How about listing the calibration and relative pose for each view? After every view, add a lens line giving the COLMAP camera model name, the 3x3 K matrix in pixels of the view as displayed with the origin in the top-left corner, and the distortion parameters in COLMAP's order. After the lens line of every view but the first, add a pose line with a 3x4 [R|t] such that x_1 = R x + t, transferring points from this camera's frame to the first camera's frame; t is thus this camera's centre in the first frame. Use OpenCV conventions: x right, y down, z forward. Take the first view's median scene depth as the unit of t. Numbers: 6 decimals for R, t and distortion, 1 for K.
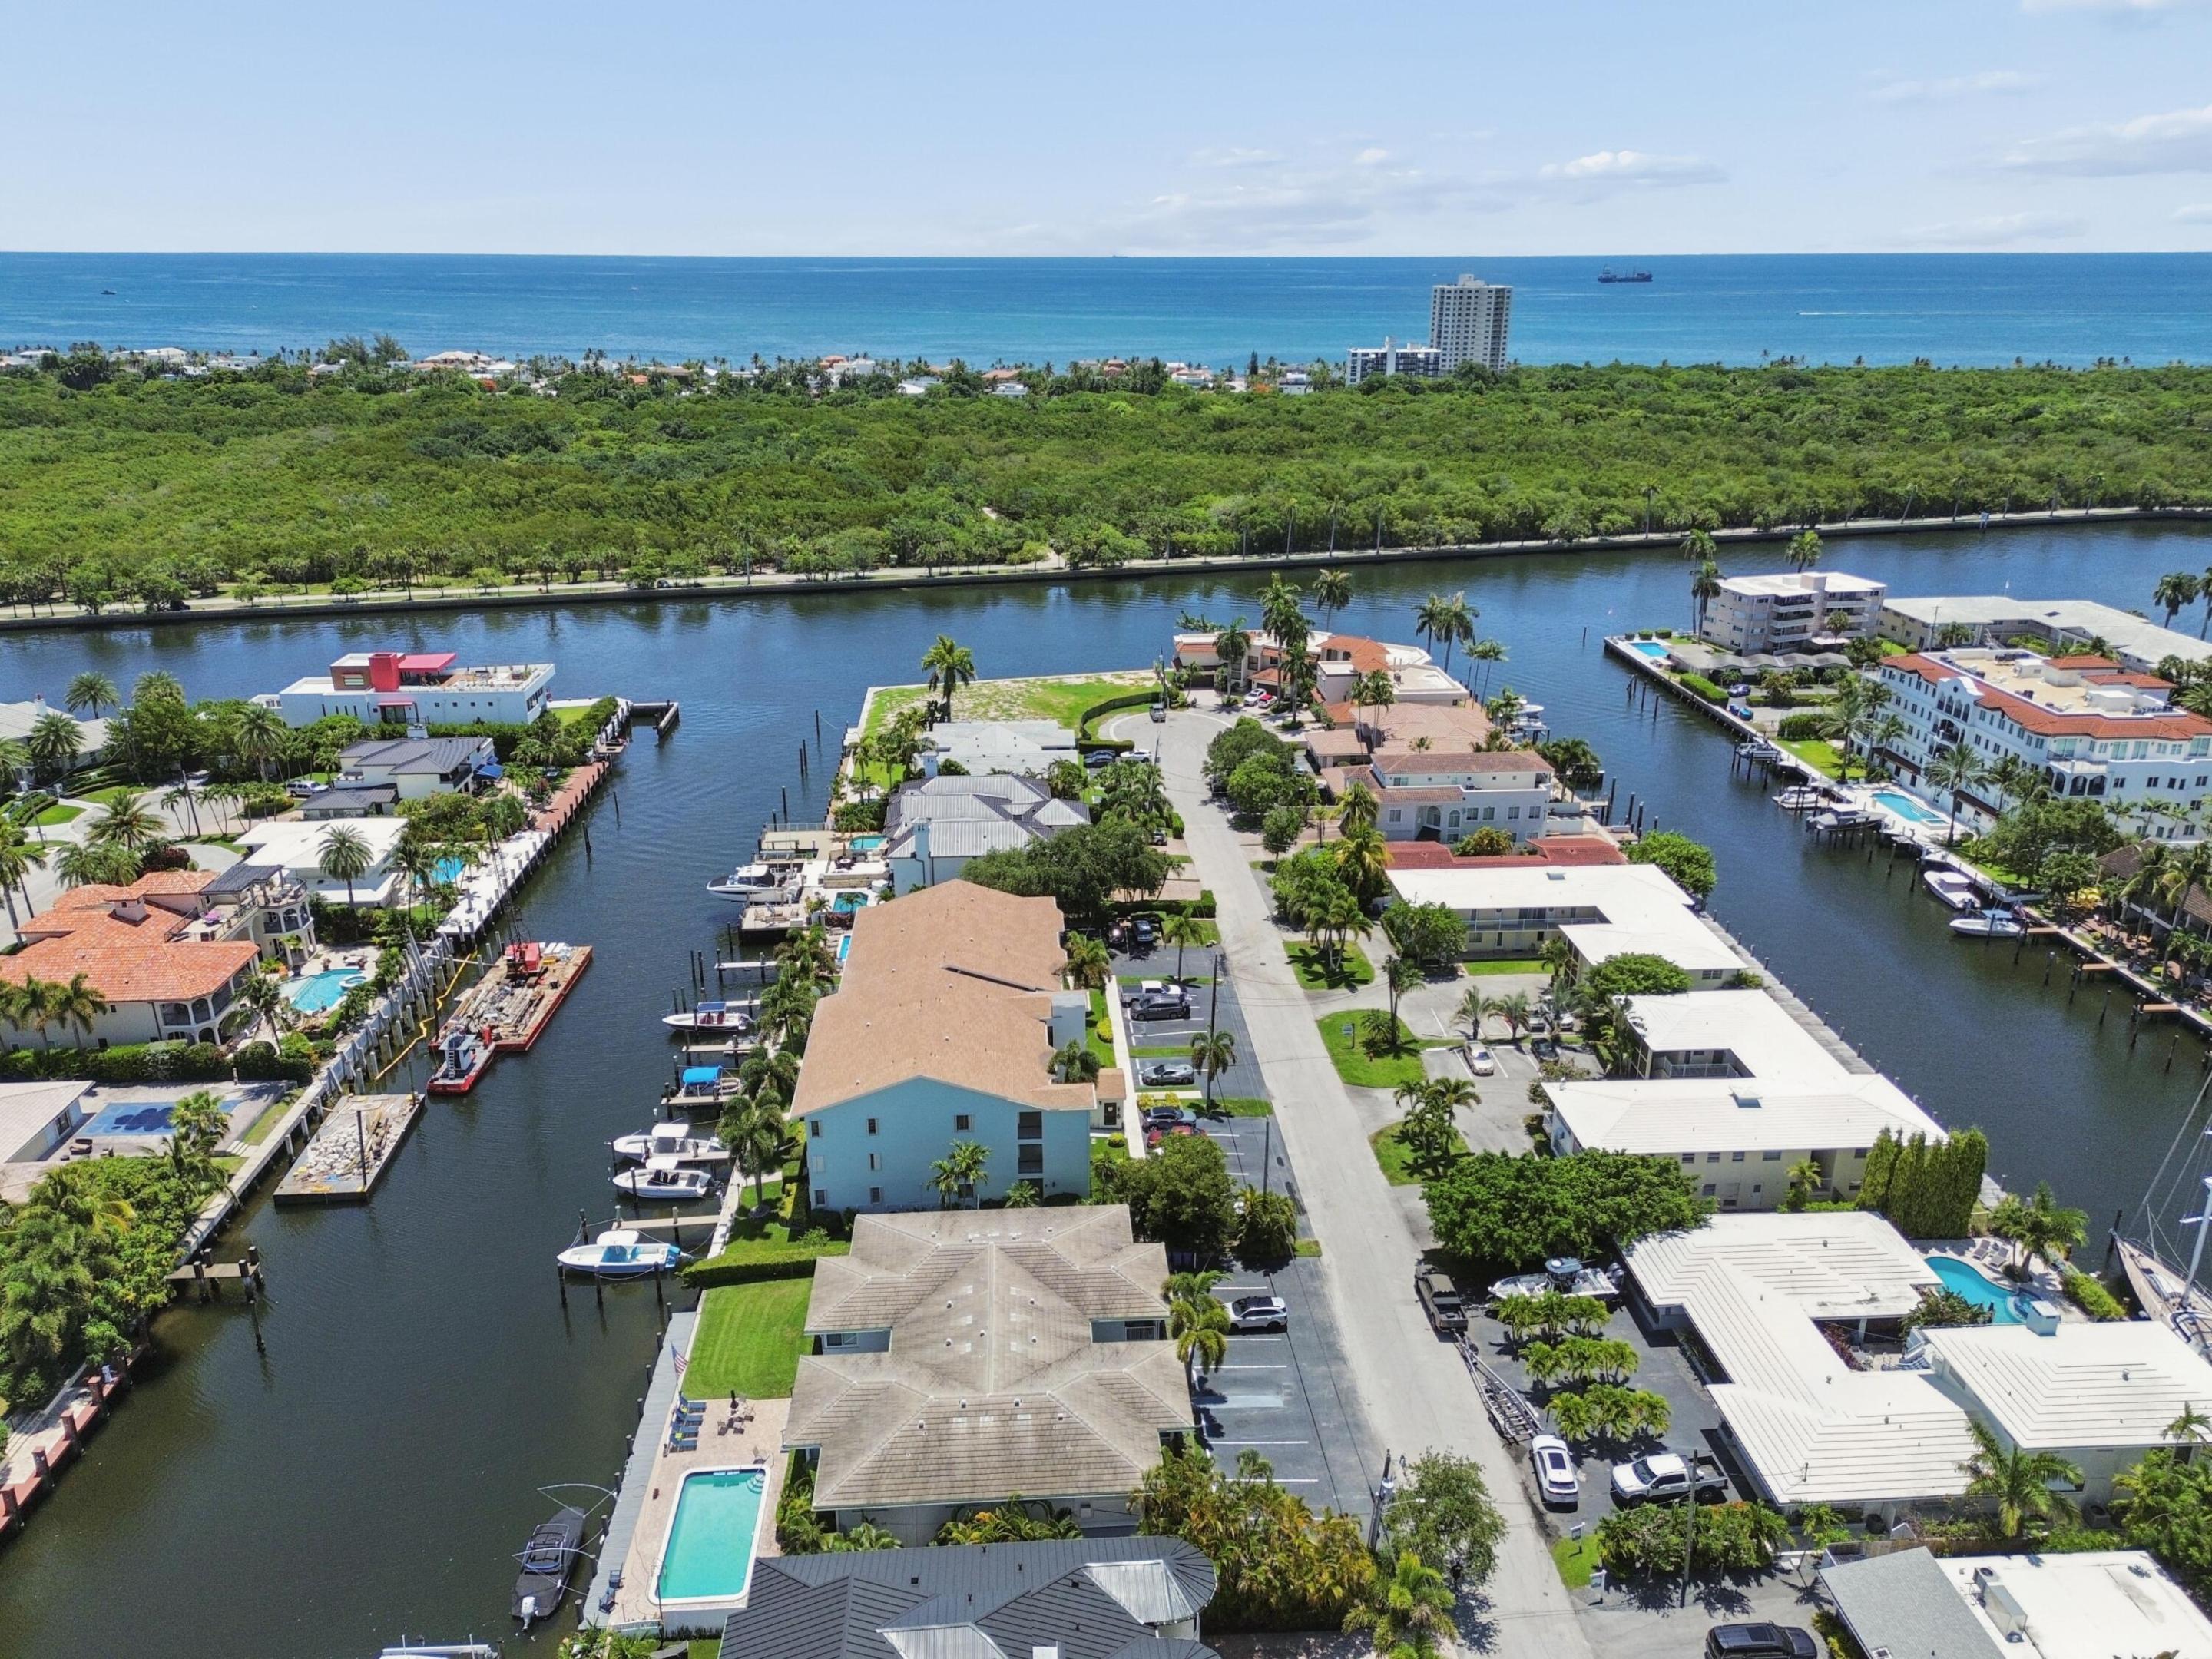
lens RADIAL K [[1559.0, 0, 1106.0], [0, 1559.0, 829.5], [0, 0, 1]] dist [0.042967, 0.000076]
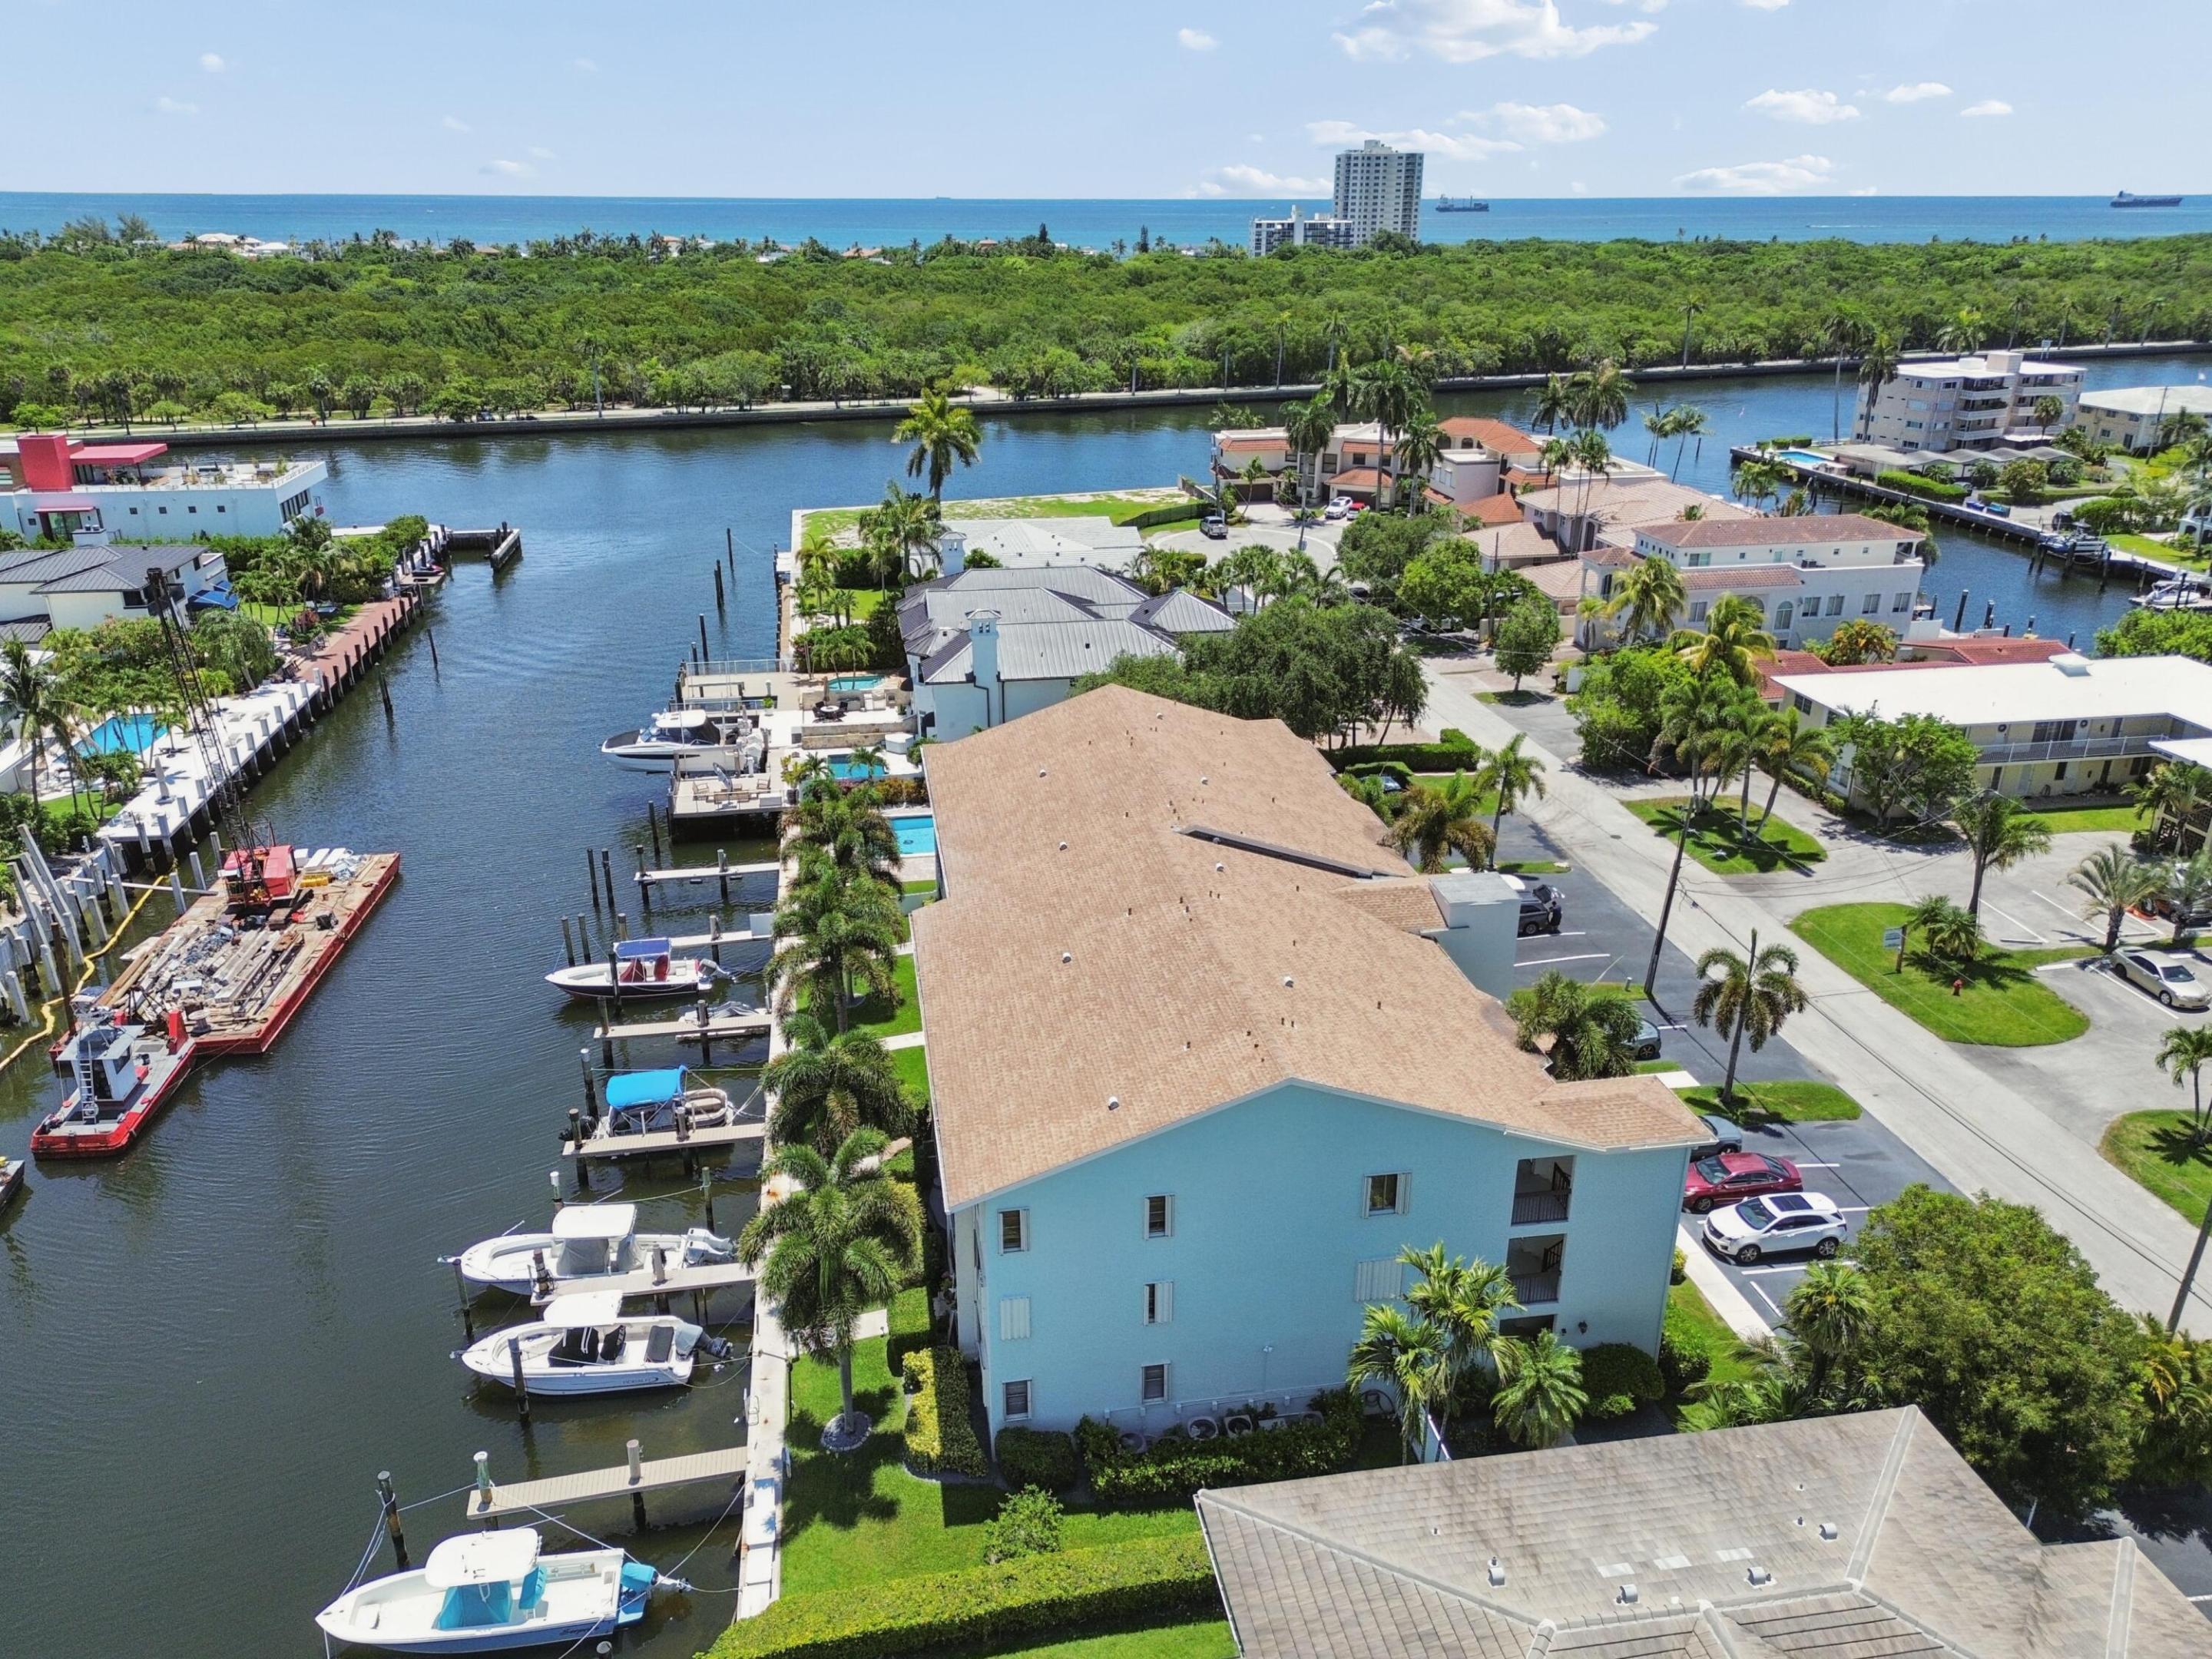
lens RADIAL K [[1578.1, 0, 1106.0], [0, 1578.1, 829.5], [0, 0, 1]] dist [0.025886, -0.002391]
pose [[0.994780, -0.037620, 0.094851, -0.130532], [0.034701, 0.998878, 0.032237, 0.055258], [-0.095957, -0.028778, 0.994969, 0.413158]]
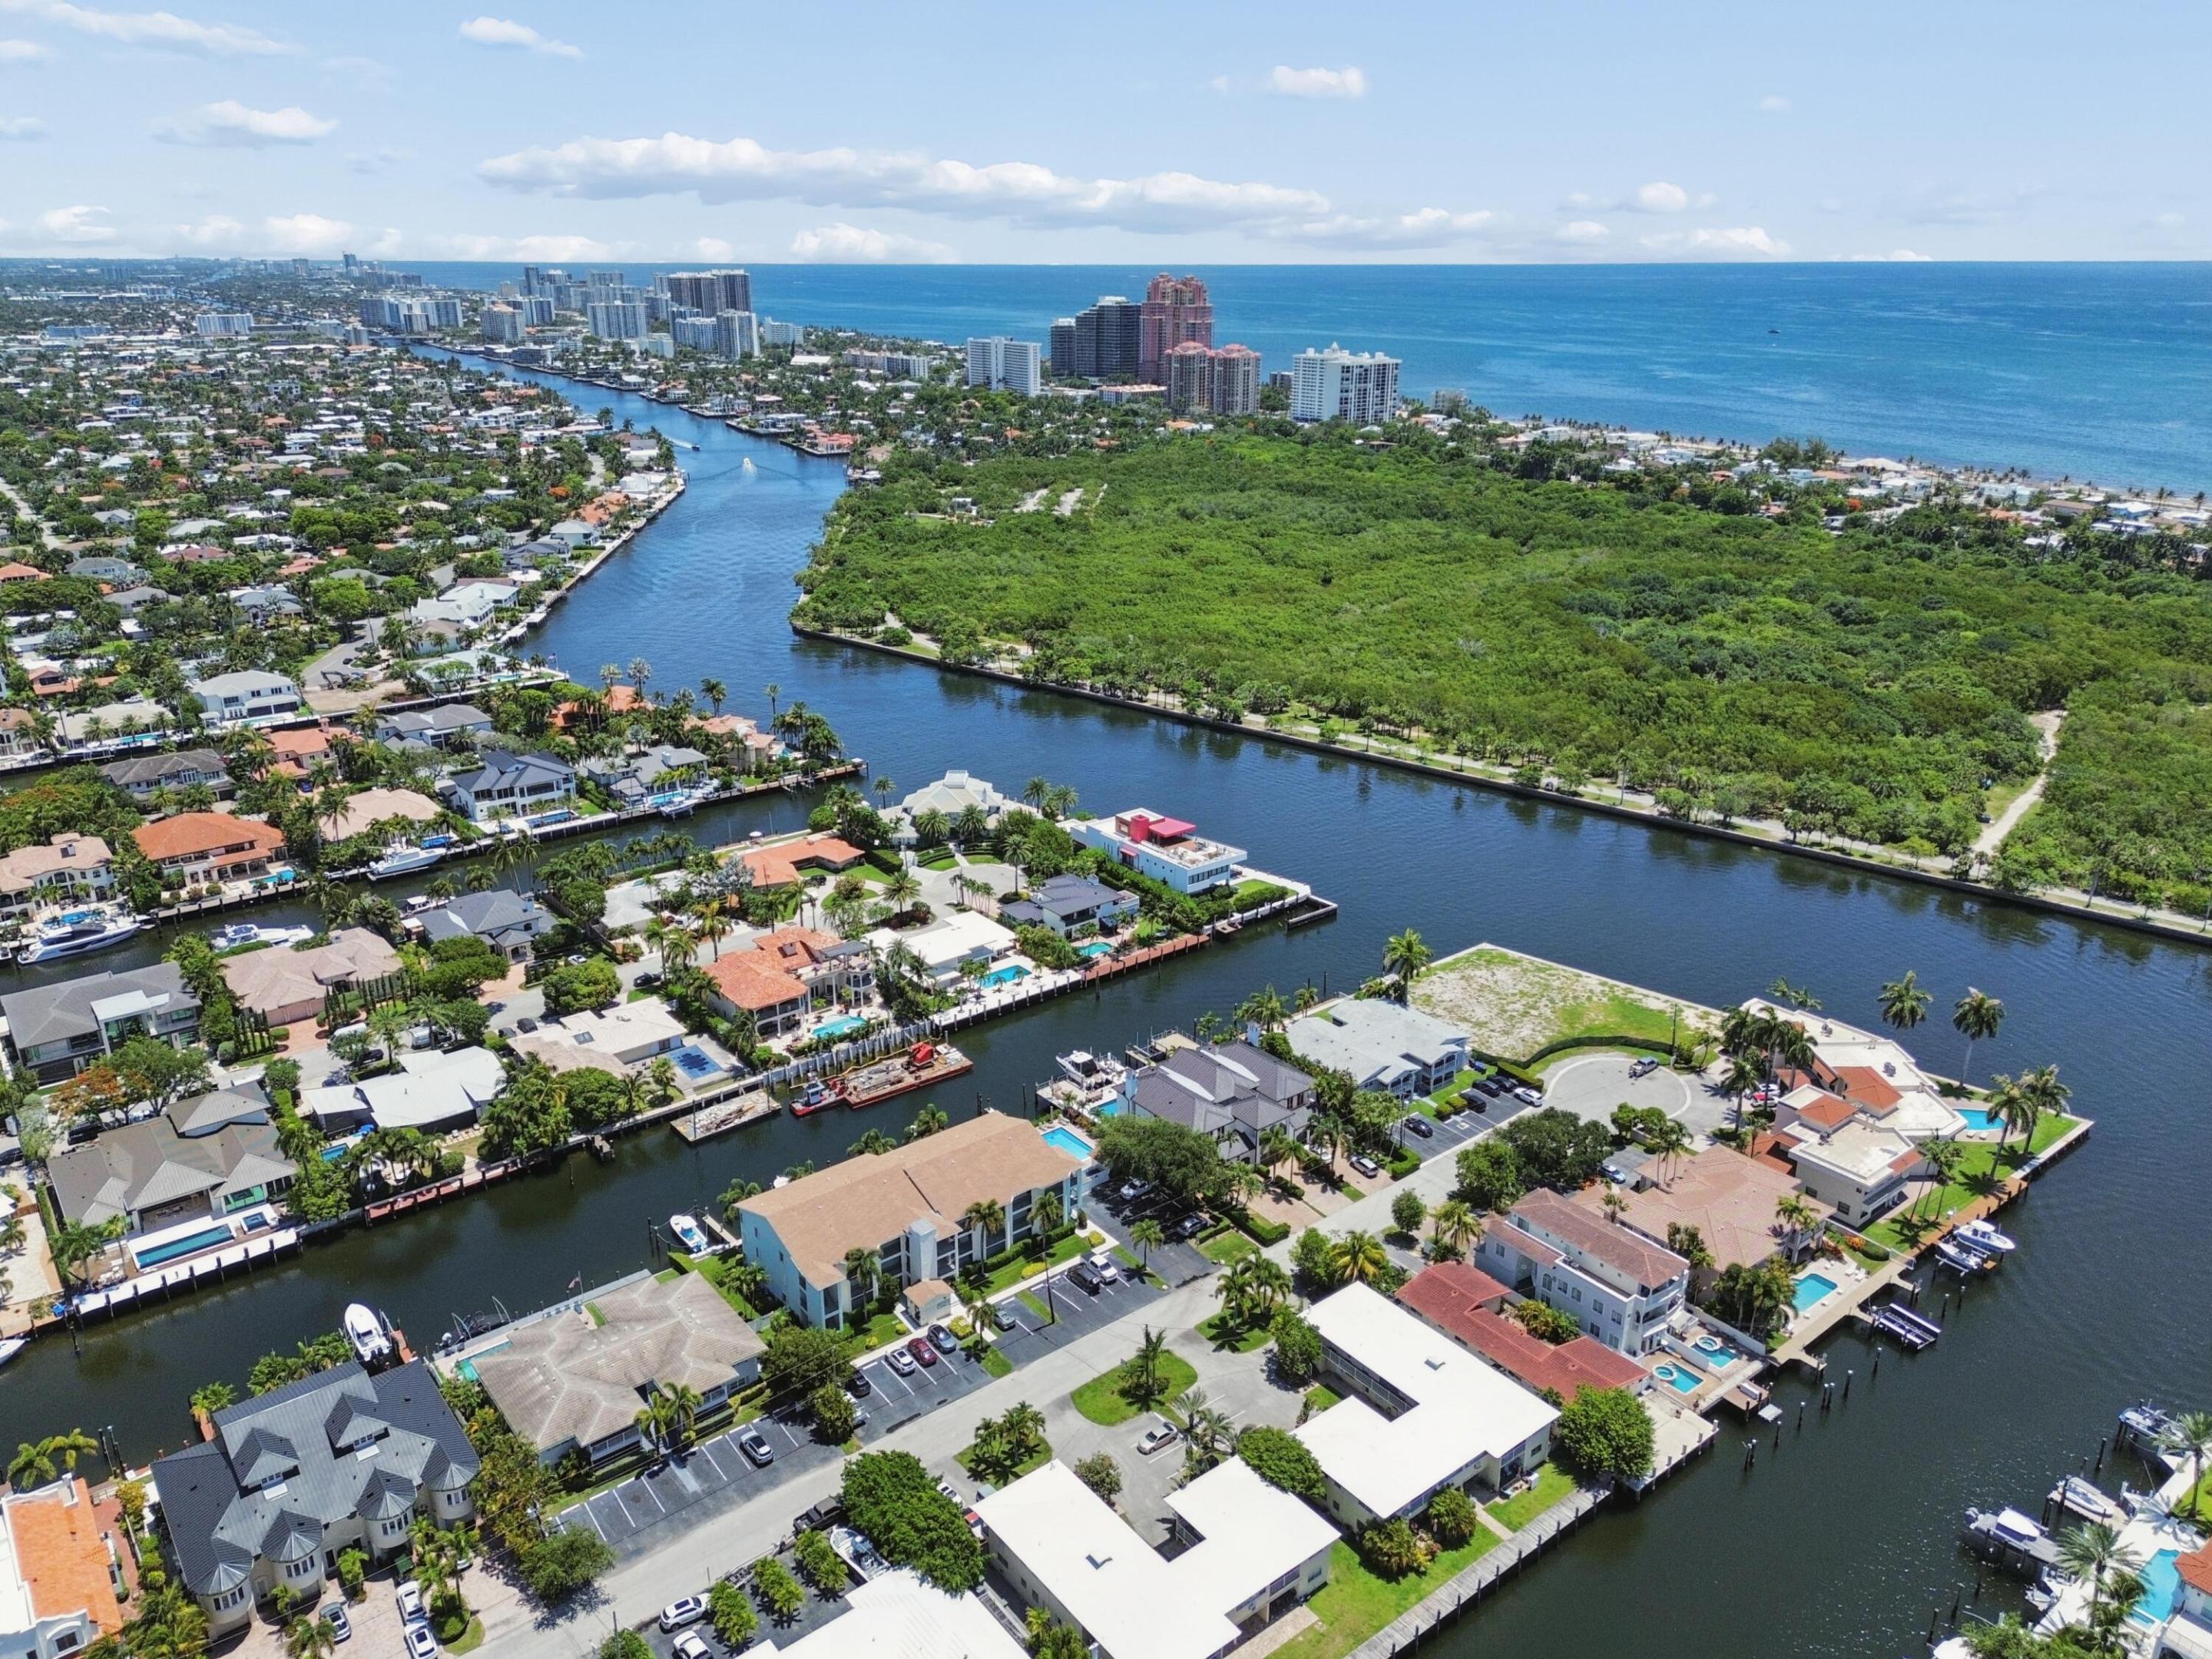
lens RADIAL K [[1578.1, 0, 1106.0], [0, 1578.1, 829.5], [0, 0, 1]] dist [0.025886, -0.002391]
pose [[0.575744, 0.279870, -0.768239, 0.834440], [-0.284769, 0.949401, 0.132452, -0.370967], [0.766437, 0.142512, 0.626311, 0.102431]]
